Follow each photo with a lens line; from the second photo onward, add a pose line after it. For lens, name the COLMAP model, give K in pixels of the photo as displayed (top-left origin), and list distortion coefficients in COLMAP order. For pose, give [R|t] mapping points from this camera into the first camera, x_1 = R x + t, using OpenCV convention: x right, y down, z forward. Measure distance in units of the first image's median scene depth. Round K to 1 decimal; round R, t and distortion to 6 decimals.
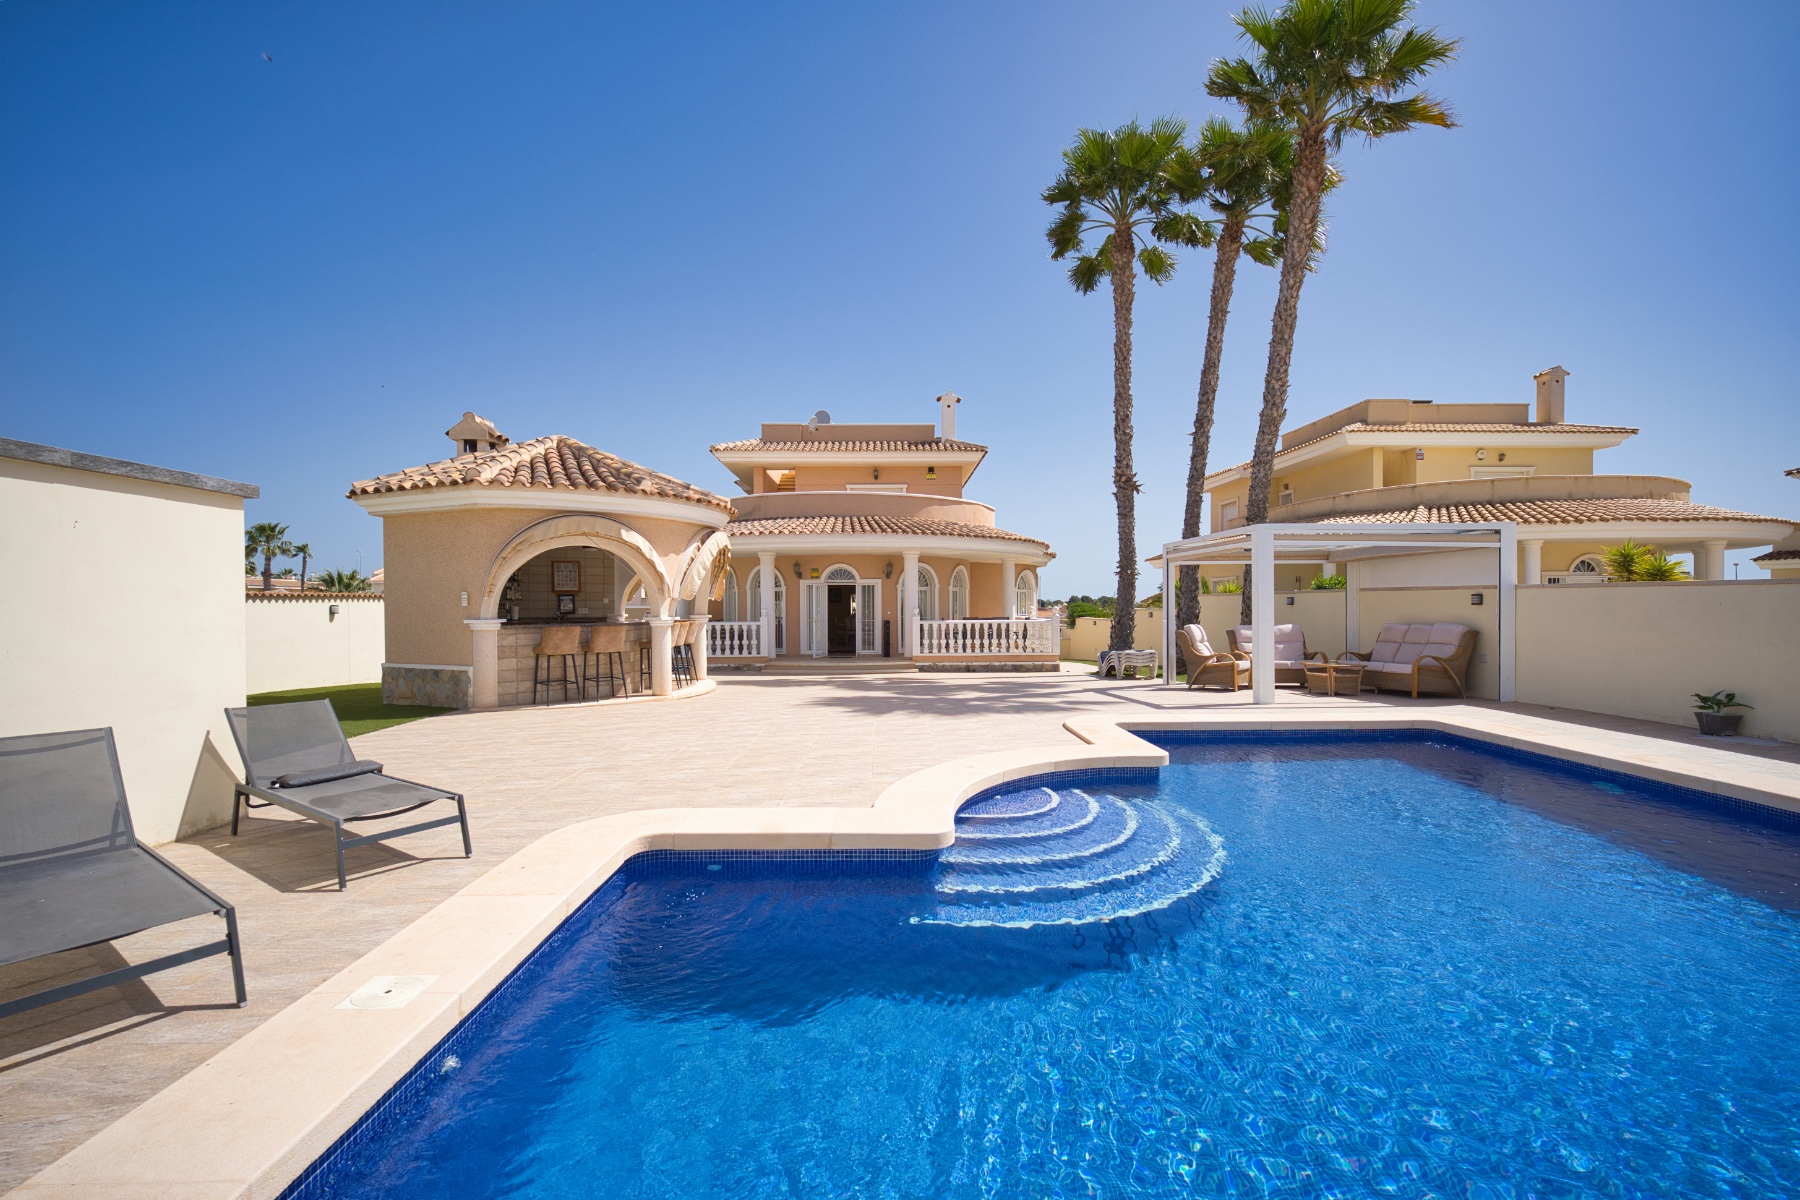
lens RADIAL K [[757.3, 0, 899.9], [0, 757.3, 602.7], [0, 0, 1]] dist [0.024855, 0.000005]
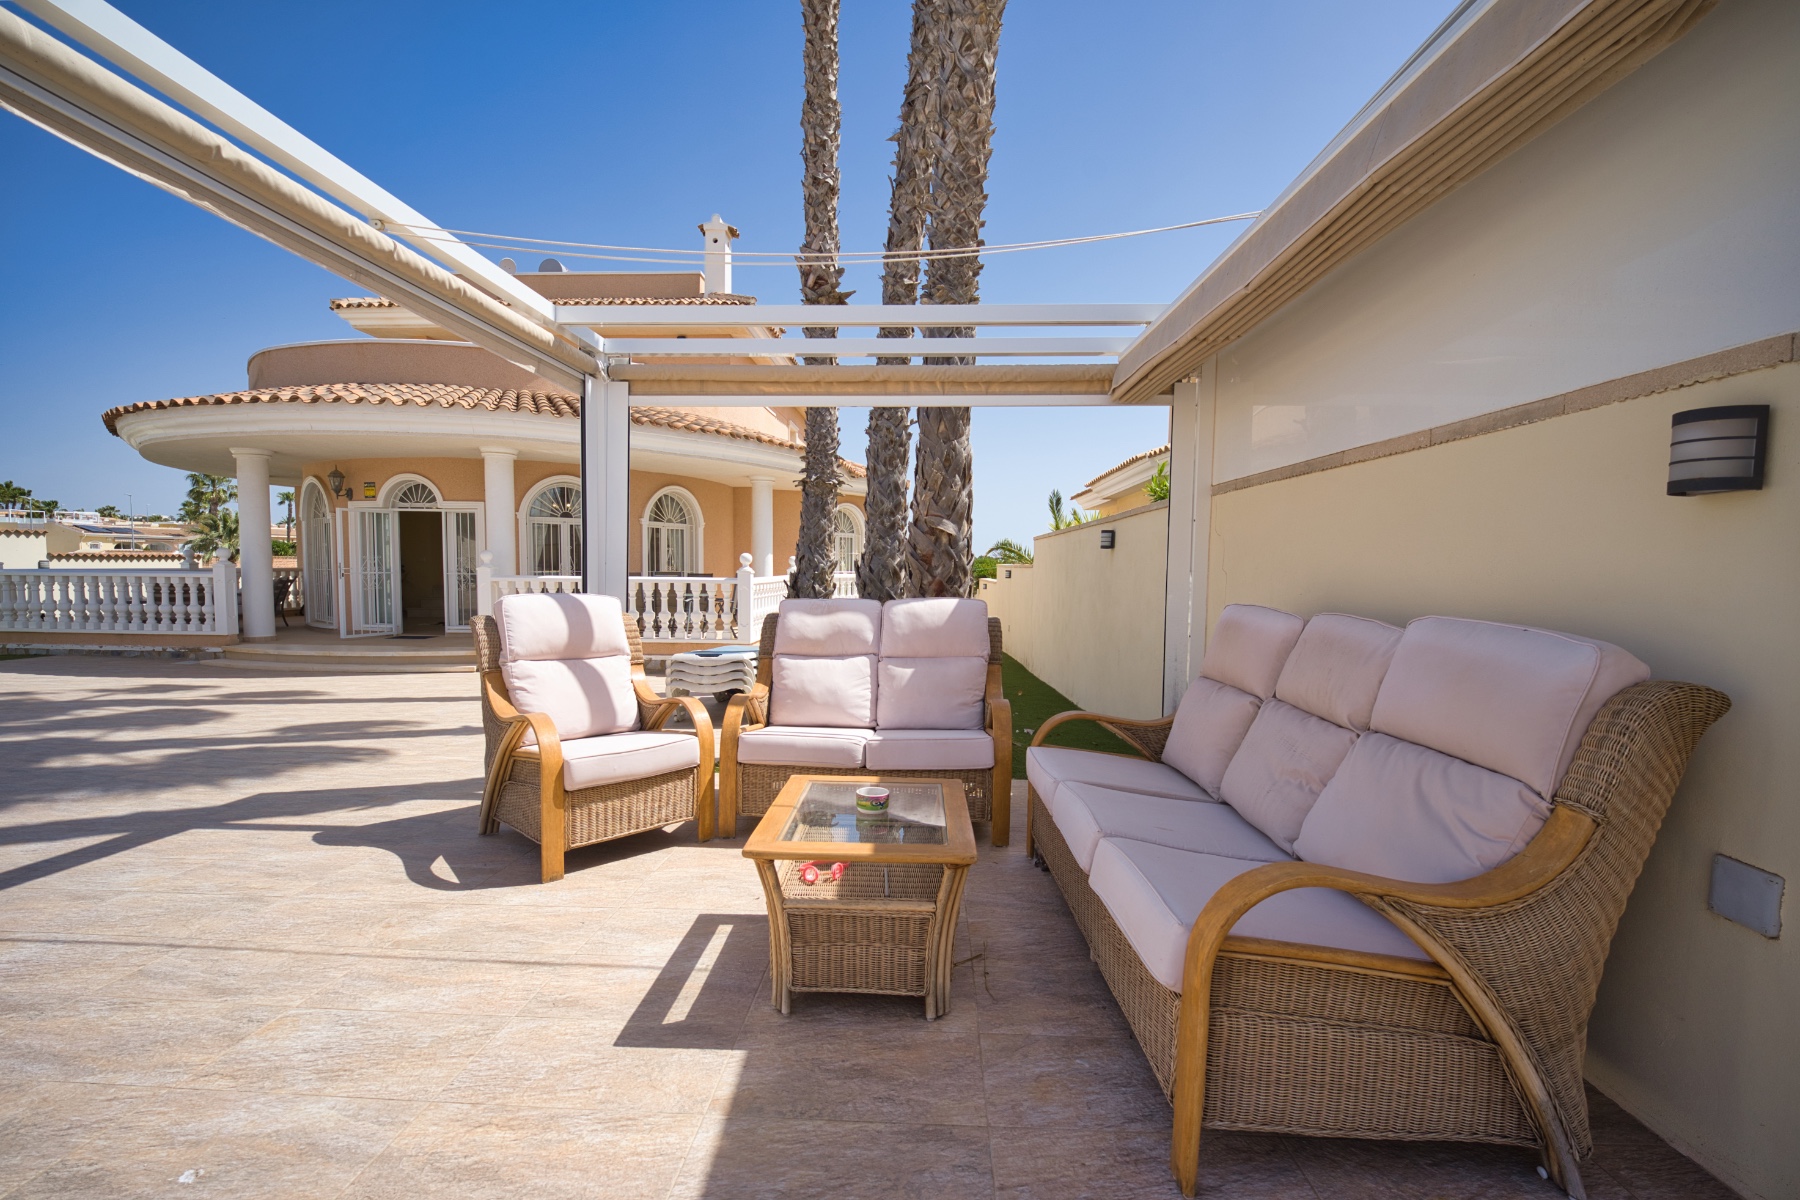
lens RADIAL K [[766.7, 0, 882.5], [0, 766.7, 609.4], [0, 0, 1]] dist [-0.014486, -0.000538]
pose [[0.997274, 0.021855, -0.070478, 0.344114], [-0.017513, 0.997944, 0.061646, 0.009671], [0.071681, -0.060244, 0.995607, 0.478441]]
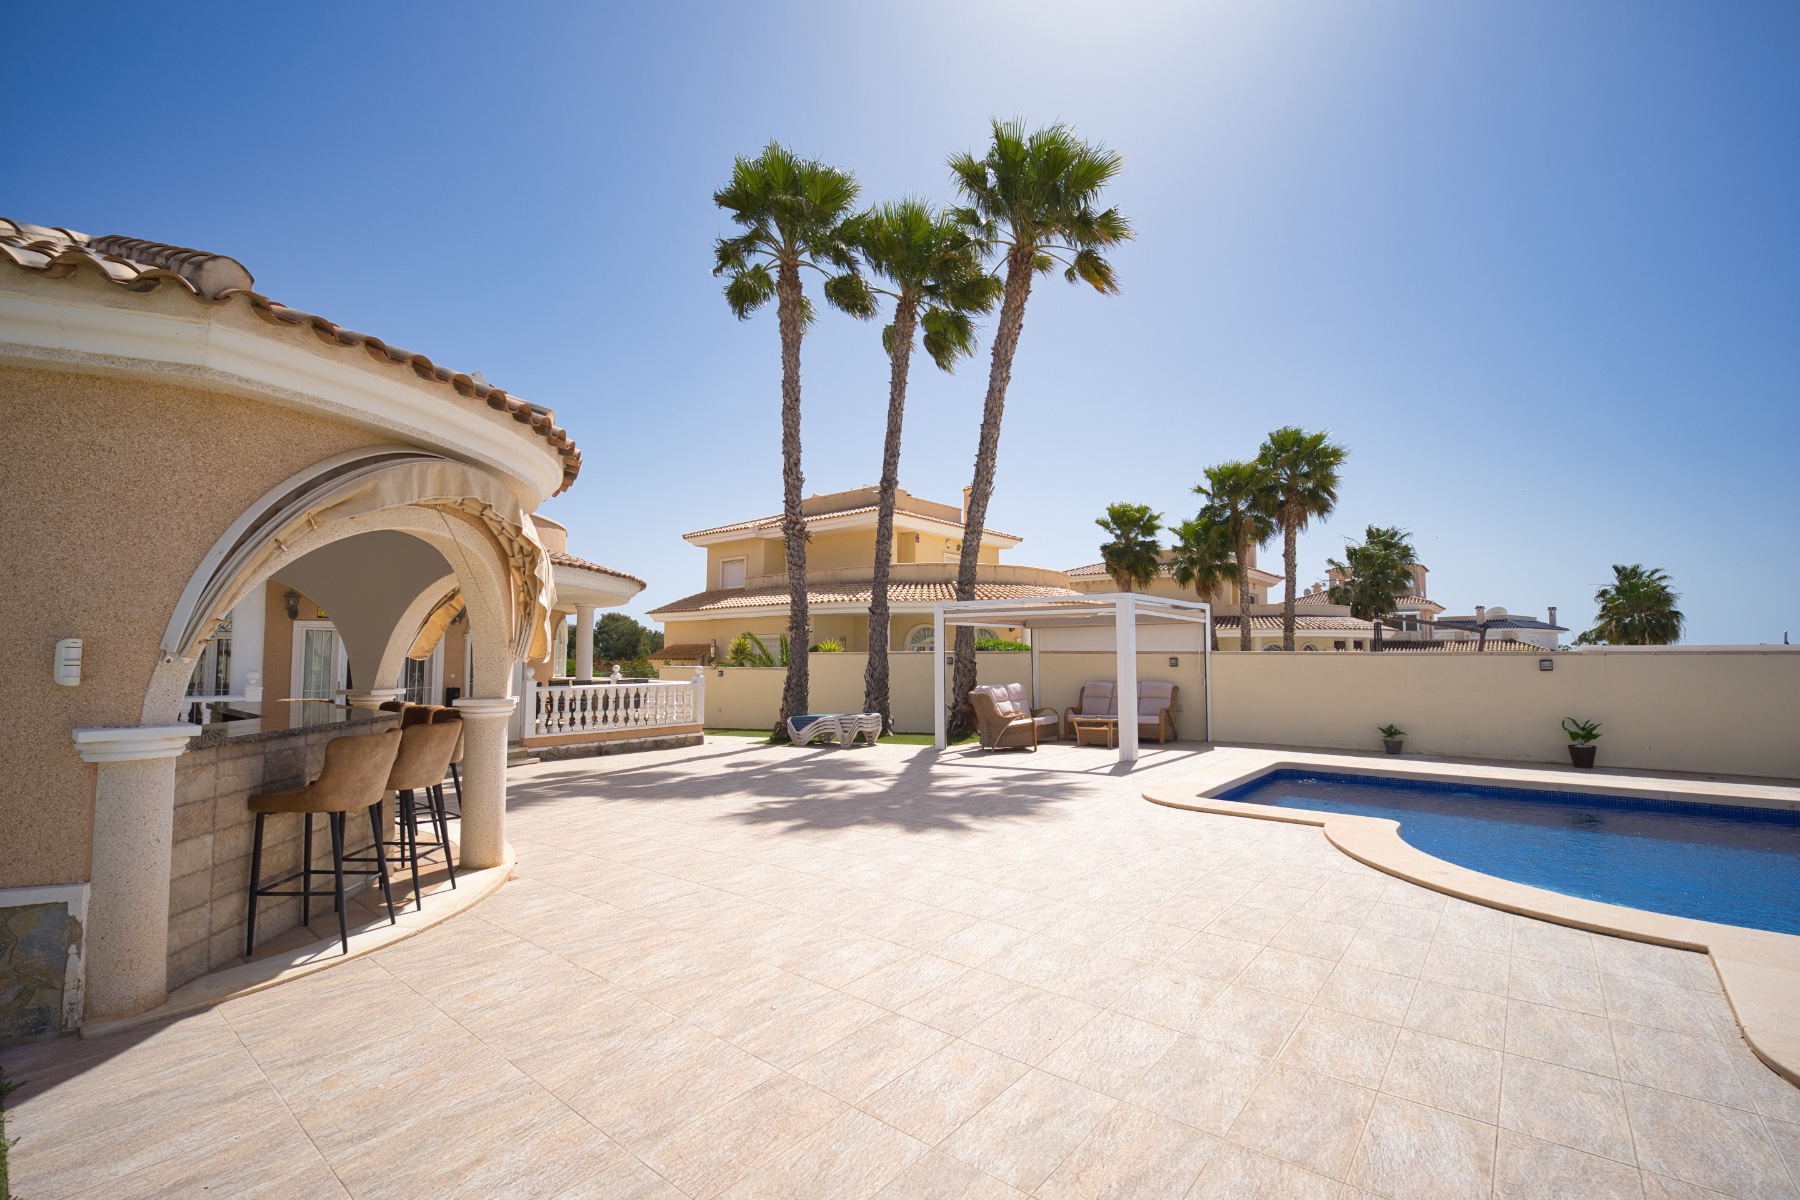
lens RADIAL K [[766.5, 0, 897.1], [0, 766.5, 607.0], [0, 0, 1]] dist [0.013340, -0.017052]
pose [[0.658166, 0.055379, 0.750834, -0.292451], [-0.005696, 0.997629, -0.068588, -0.003538], [-0.752852, 0.040866, 0.656921, 0.280139]]
